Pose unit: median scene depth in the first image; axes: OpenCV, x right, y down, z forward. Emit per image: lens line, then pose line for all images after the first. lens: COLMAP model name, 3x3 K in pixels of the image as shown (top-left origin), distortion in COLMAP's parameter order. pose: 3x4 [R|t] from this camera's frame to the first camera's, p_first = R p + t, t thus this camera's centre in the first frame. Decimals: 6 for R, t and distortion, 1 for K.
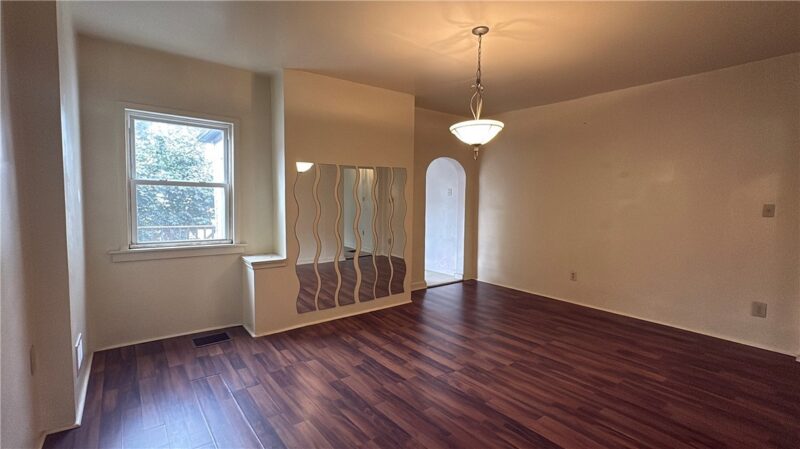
lens RADIAL K [[343.8, 0, 400.0], [0, 343.8, 224.5], [0, 0, 1]] dist [-0.003026, 0.000028]
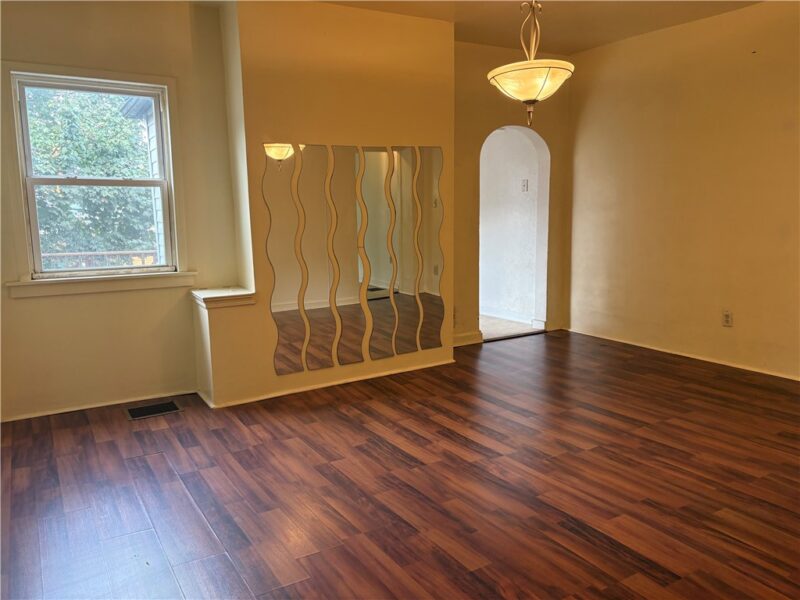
lens RADIAL K [[583.6, 0, 400.0], [0, 583.6, 300.0], [0, 0, 1]] dist [0.014868, -0.006943]
pose [[0.993275, -0.010503, -0.115301, 0.080147], [0.020424, 0.996154, 0.085203, 0.024975], [0.113963, -0.086985, 0.989670, -0.086123]]
